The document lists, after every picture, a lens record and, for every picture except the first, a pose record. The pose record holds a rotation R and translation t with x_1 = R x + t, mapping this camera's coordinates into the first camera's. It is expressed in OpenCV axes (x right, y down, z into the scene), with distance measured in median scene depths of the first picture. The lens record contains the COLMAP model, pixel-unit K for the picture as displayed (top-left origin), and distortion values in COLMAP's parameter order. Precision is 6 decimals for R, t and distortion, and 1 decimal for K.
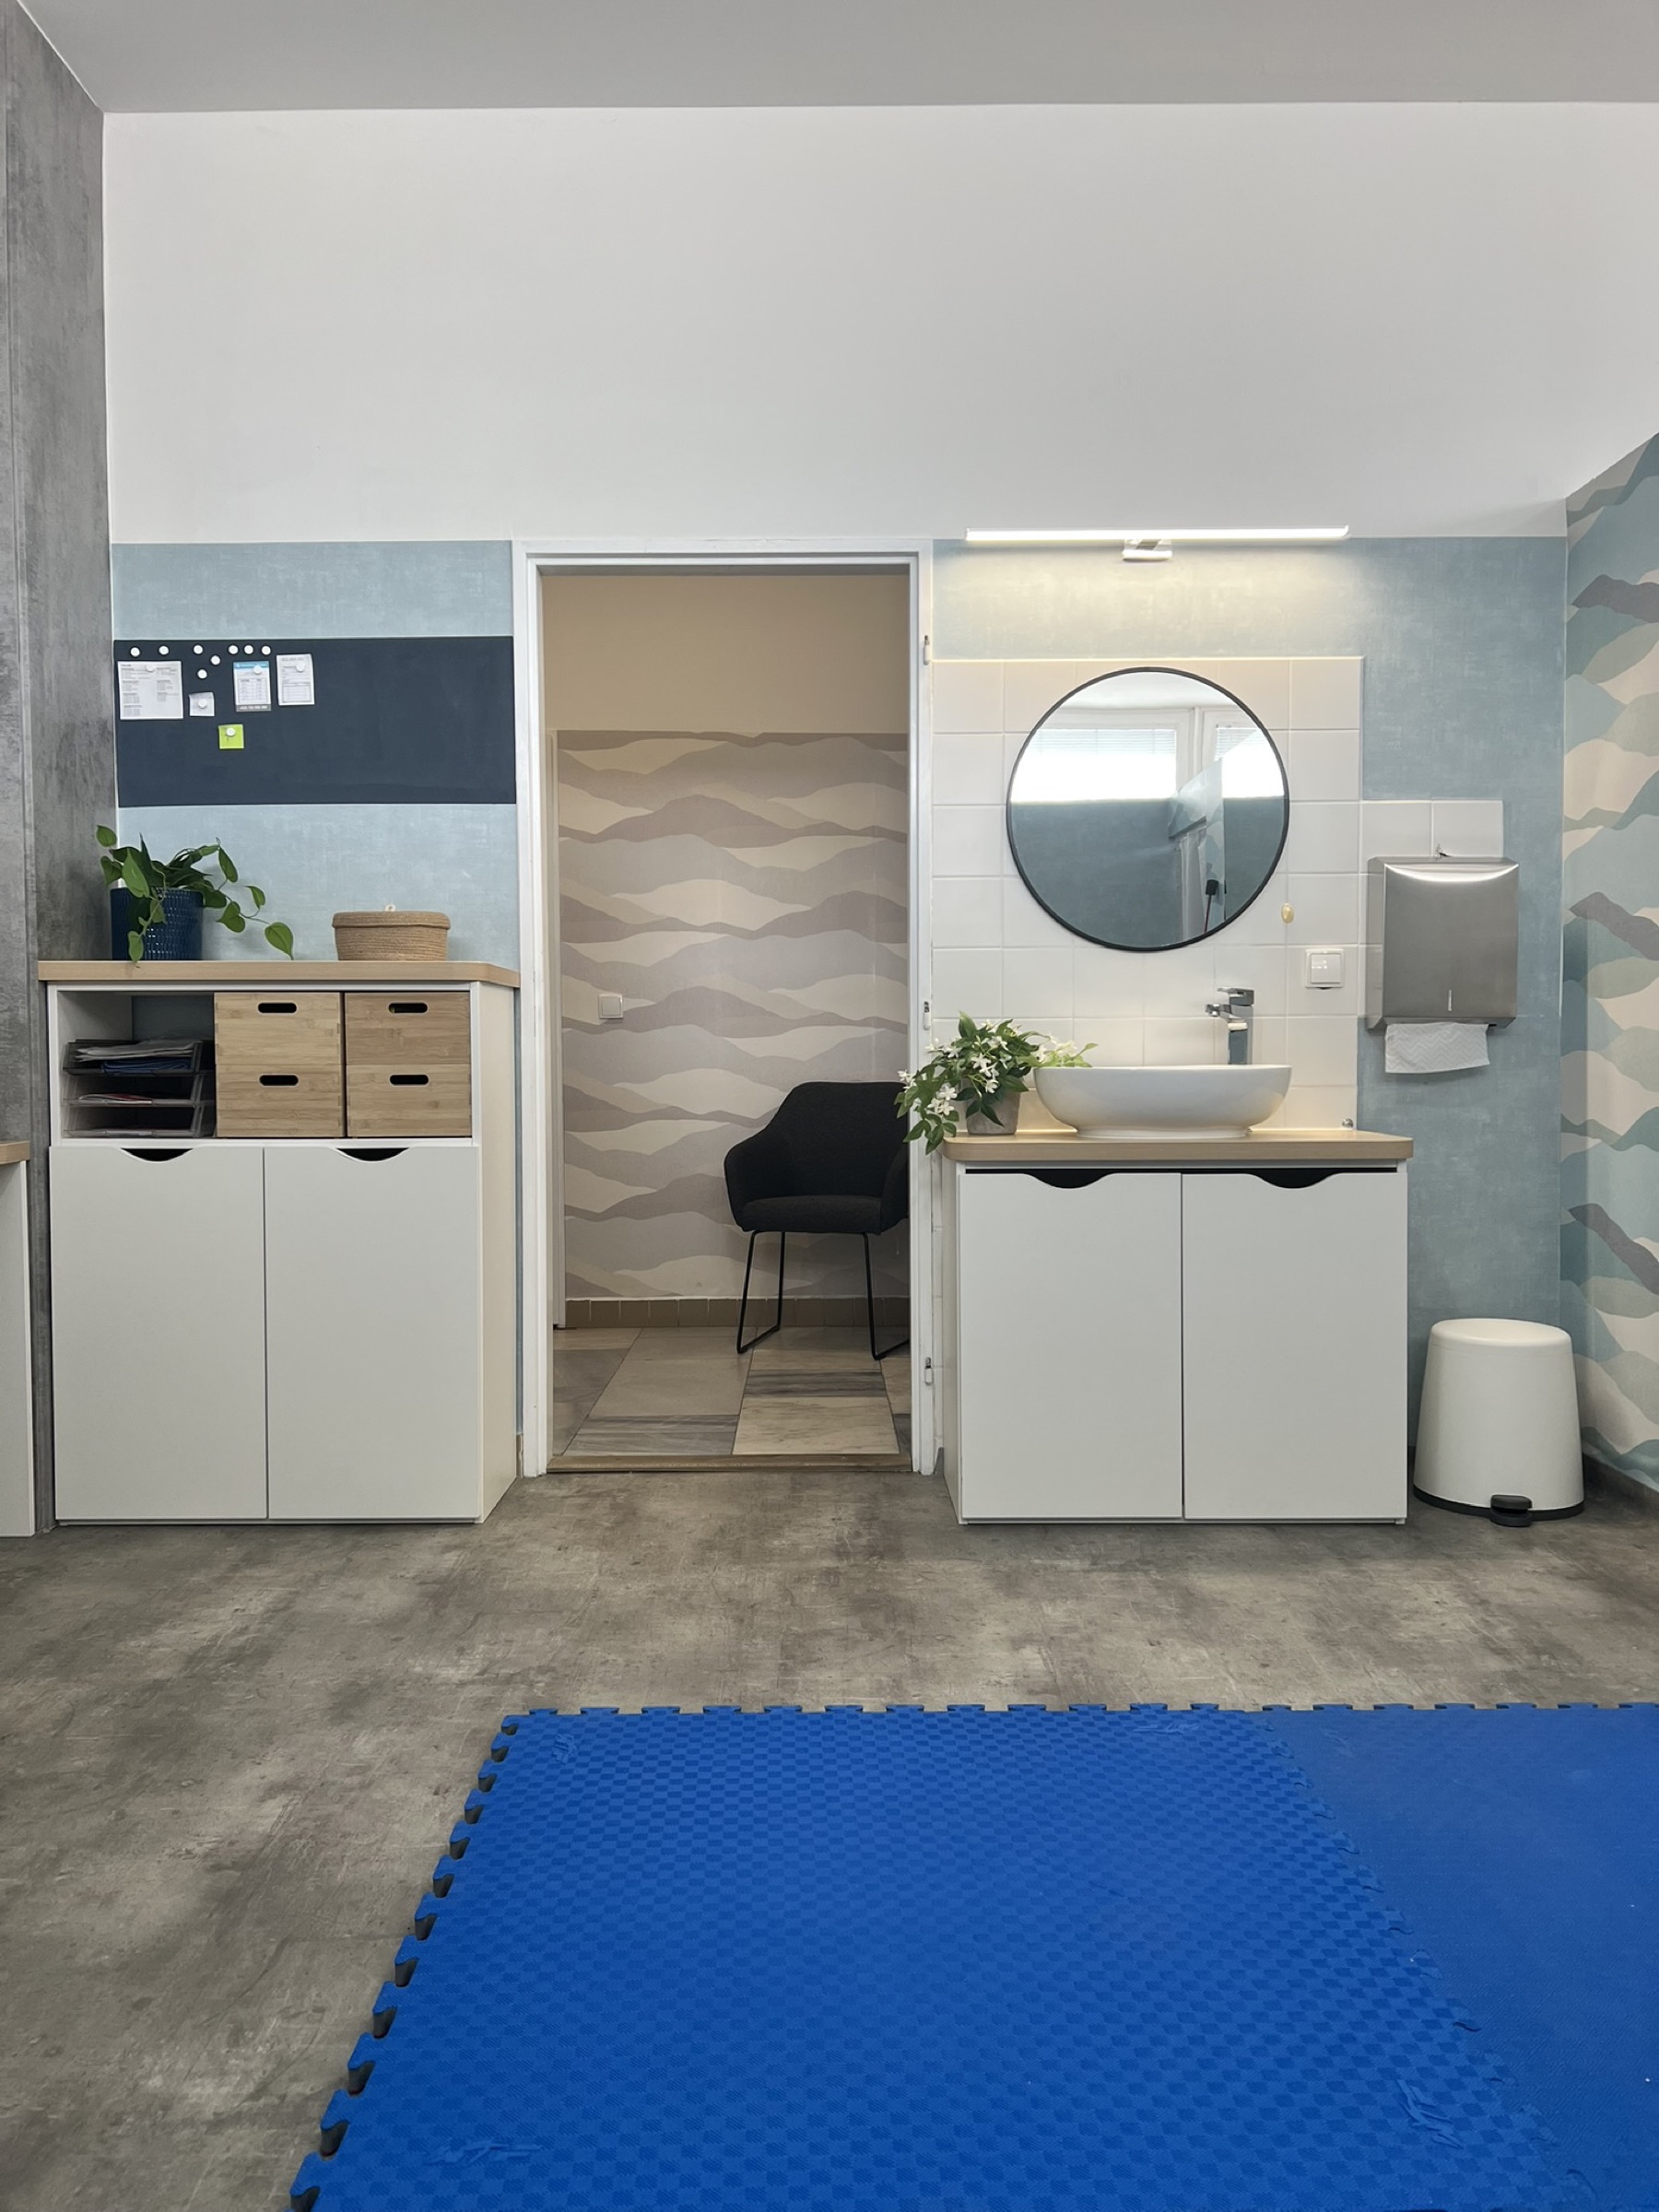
lens RADIAL K [[1670.0, 0, 813.9], [0, 1670.0, 1114.4], [0, 0, 1]] dist [0.072075, -0.074188]
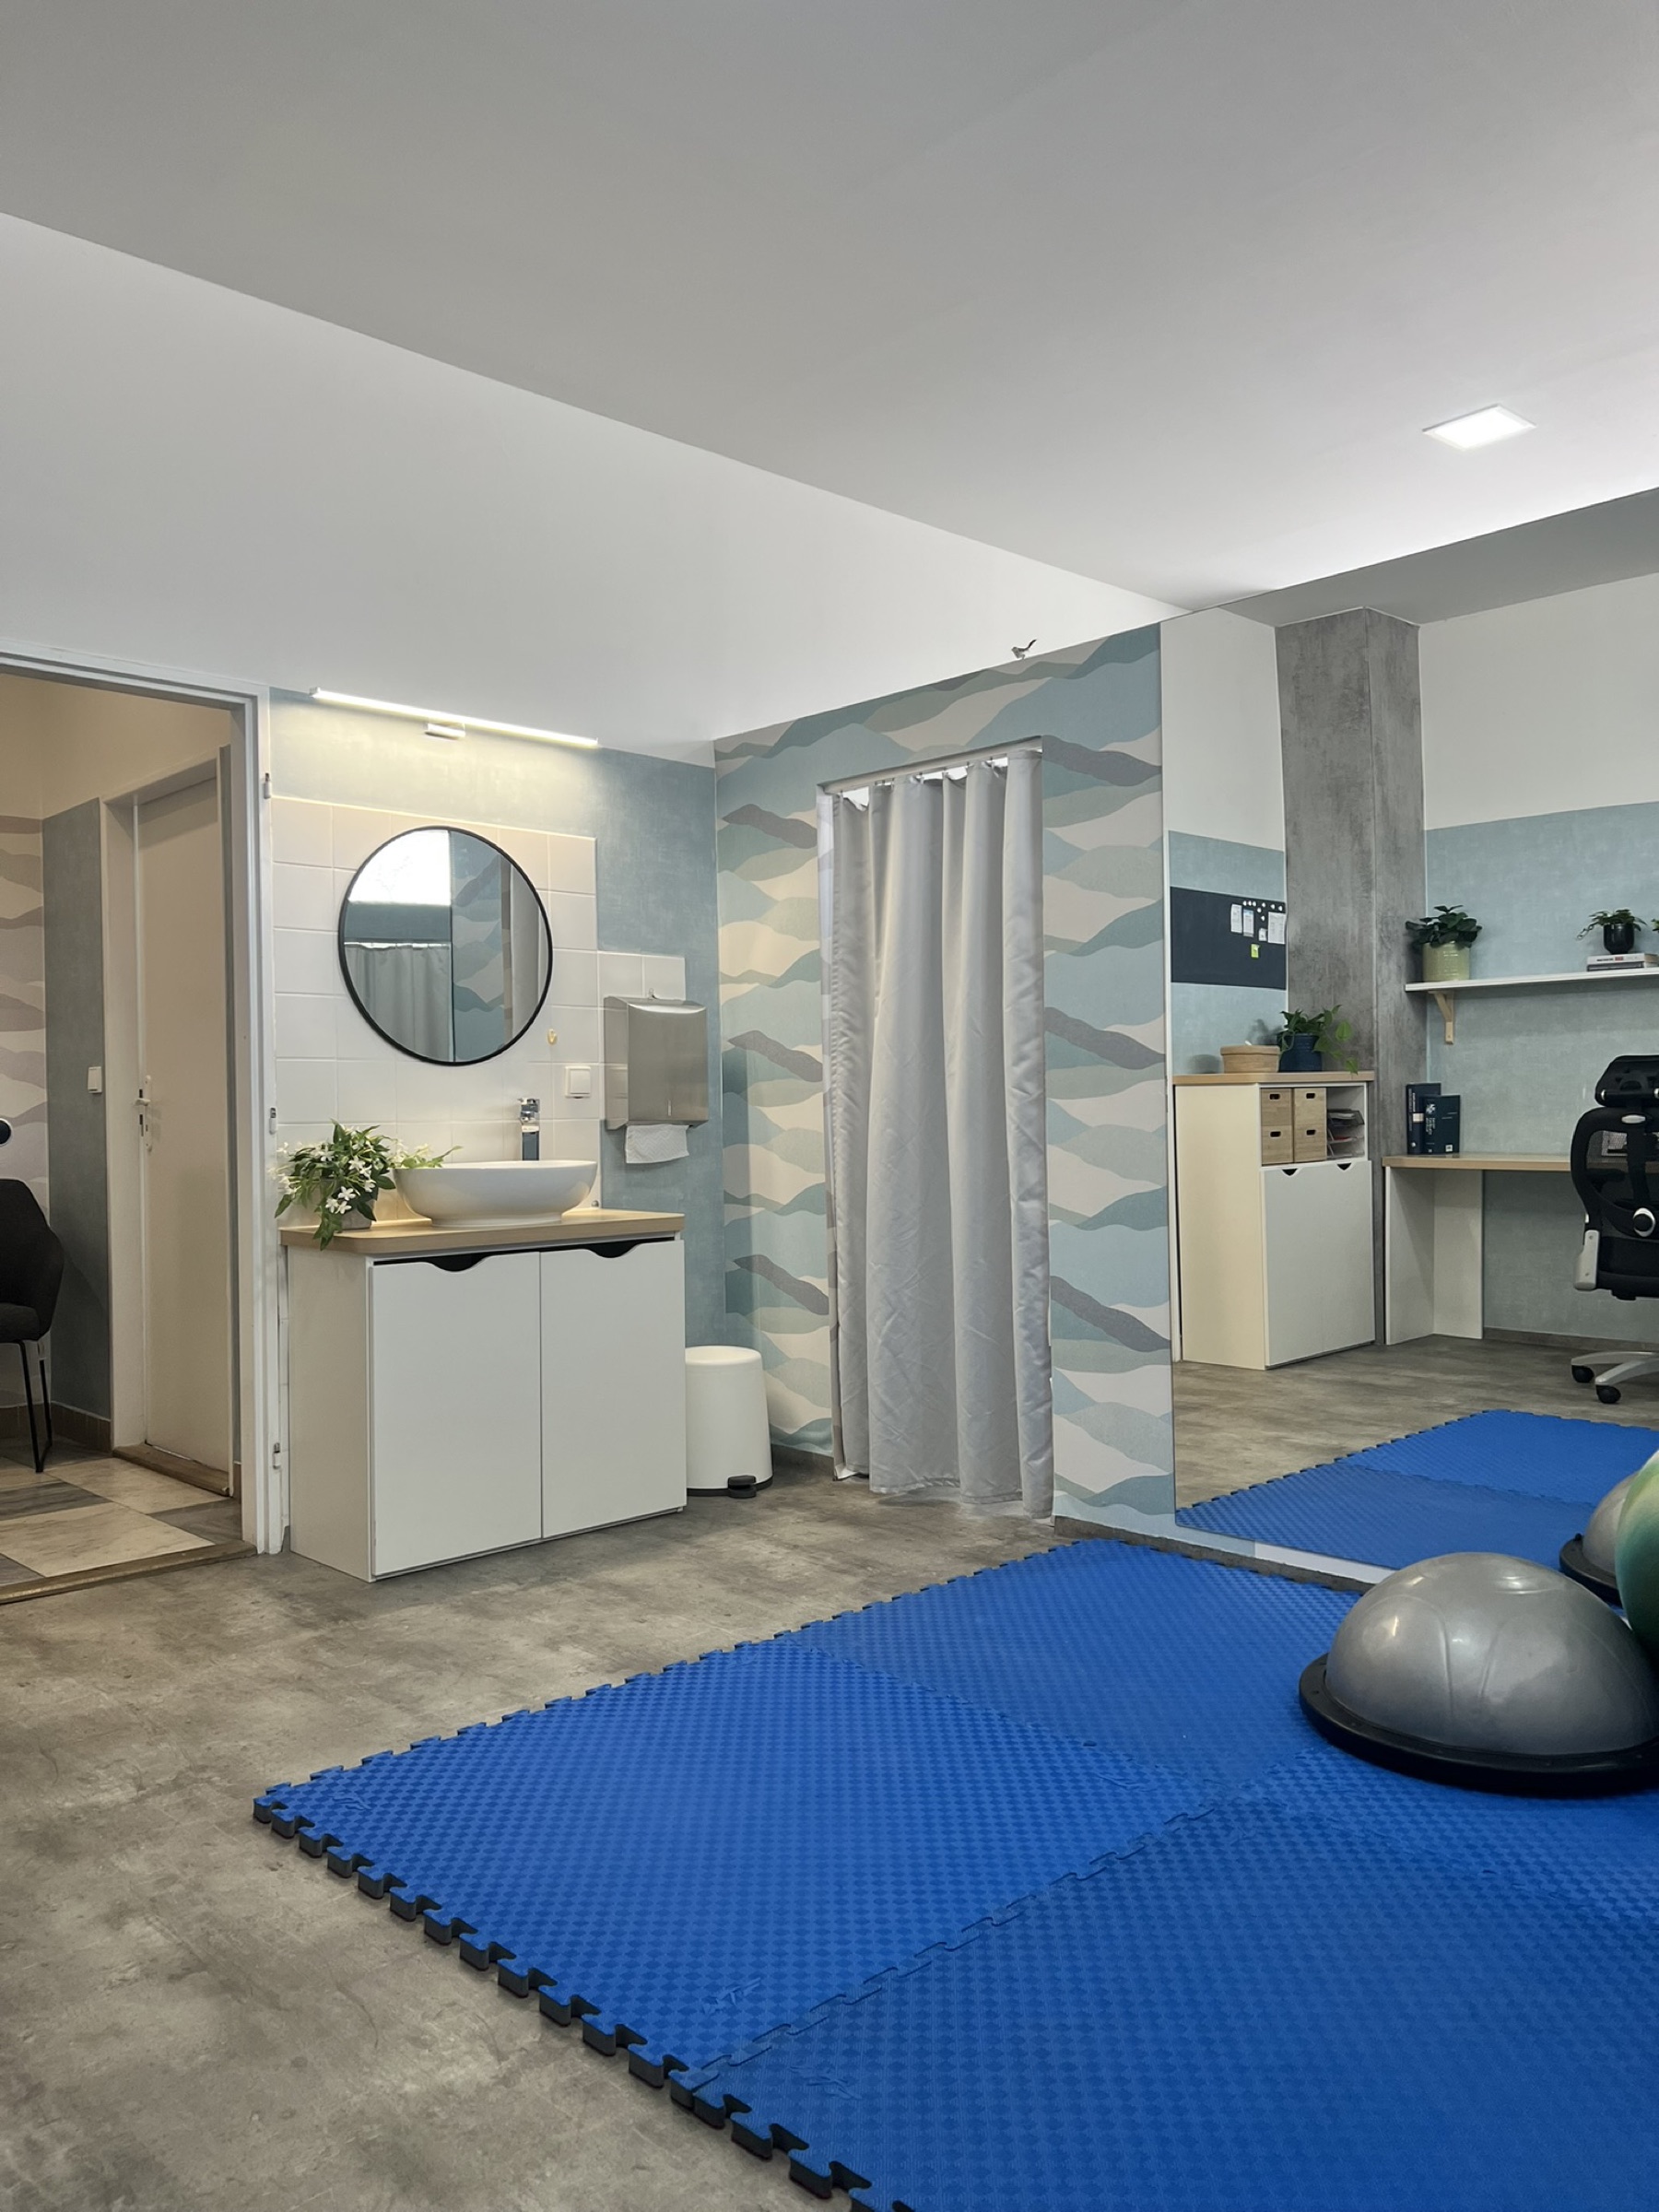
lens RADIAL K [[1670.0, 0, 813.9], [0, 1670.0, 1114.4], [0, 0, 1]] dist [0.072075, -0.074188]
pose [[0.730325, -0.005623, 0.683077, -0.453946], [0.032747, 0.999105, -0.026787, -0.025461], [-0.682315, 0.041932, 0.729855, -0.029439]]
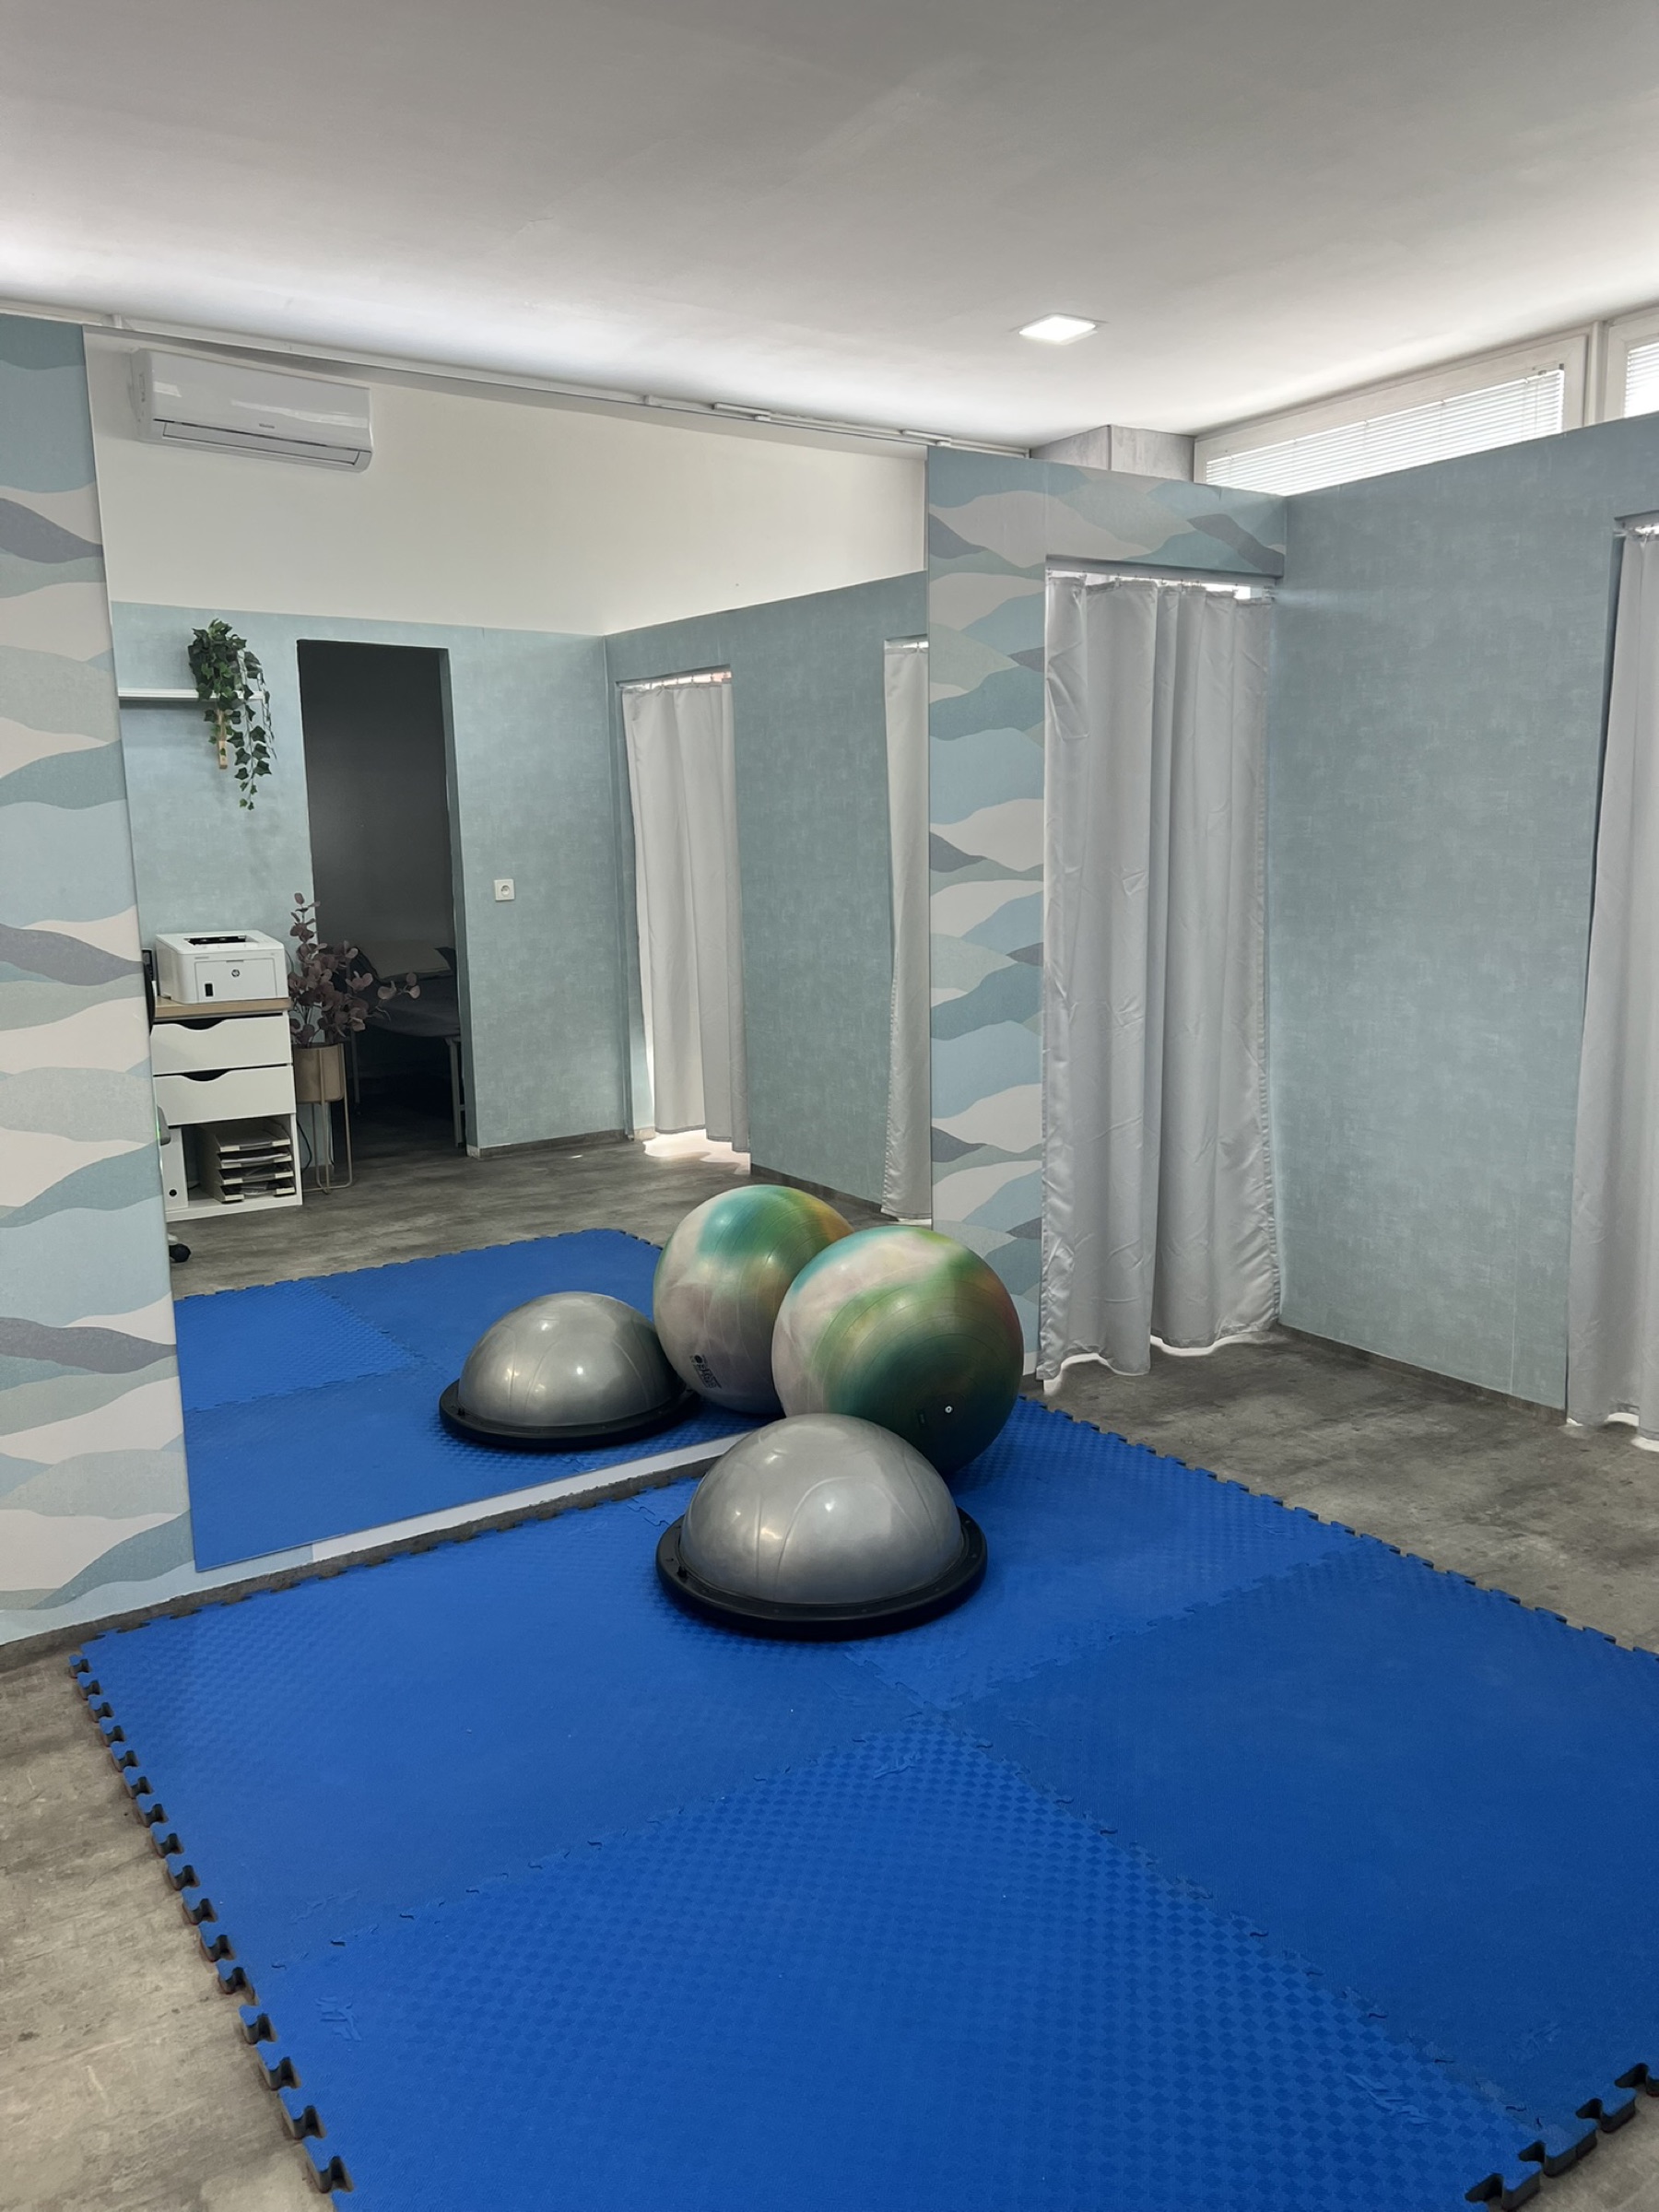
lens RADIAL K [[1657.7, 0, 829.5], [0, 1657.7, 1106.0], [0, 0, 1]] dist [0.210054, -0.381250]
pose [[-0.554223, -0.116224, 0.824214, -0.384066], [0.052319, 0.983382, 0.173849, -0.144257], [-0.830722, 0.139473, -0.538932, 0.803082]]
